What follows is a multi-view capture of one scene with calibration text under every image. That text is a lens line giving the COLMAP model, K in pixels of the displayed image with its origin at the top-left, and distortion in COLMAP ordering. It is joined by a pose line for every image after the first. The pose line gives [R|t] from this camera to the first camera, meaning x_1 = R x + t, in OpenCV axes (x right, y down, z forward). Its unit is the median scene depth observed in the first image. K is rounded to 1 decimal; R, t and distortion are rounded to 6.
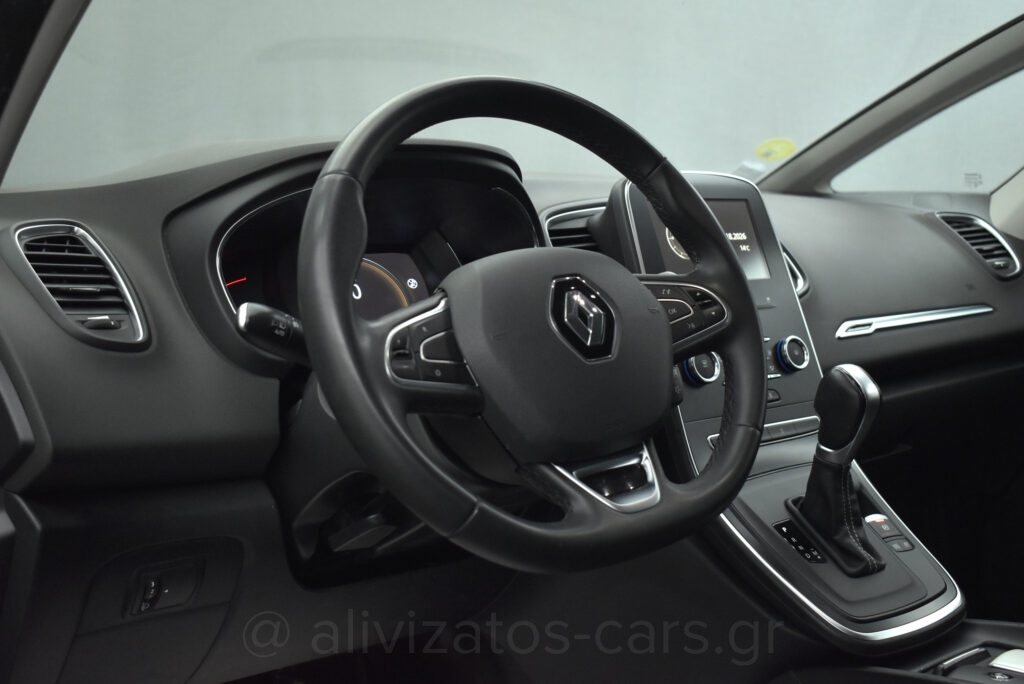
lens RADIAL K [[1127.7, 0, 544.1], [0, 1127.7, 343.9], [0, 0, 1]] dist [-0.010962, 0.022570]
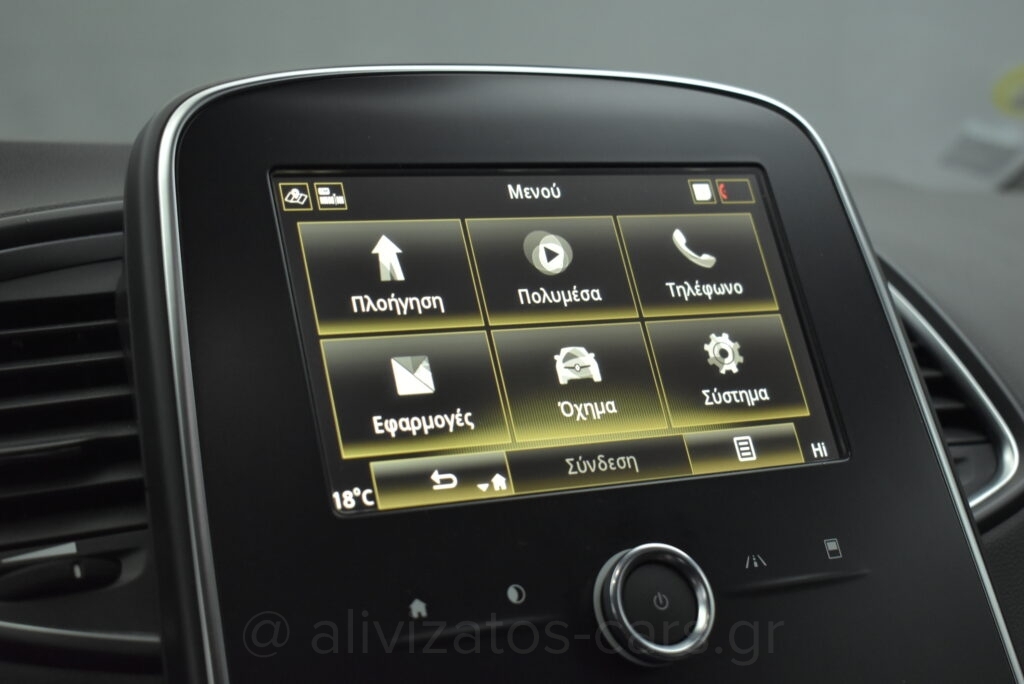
lens RADIAL K [[1643.0, 0, 512.0], [0, 1643.0, 342.0], [0, 0, 1]] dist [0.011282, -0.148691]
pose [[0.981256, -0.038181, -0.188889, 0.194650], [0.021997, 0.995961, -0.087046, -0.053128], [0.191450, 0.081259, 0.978133, 0.609125]]
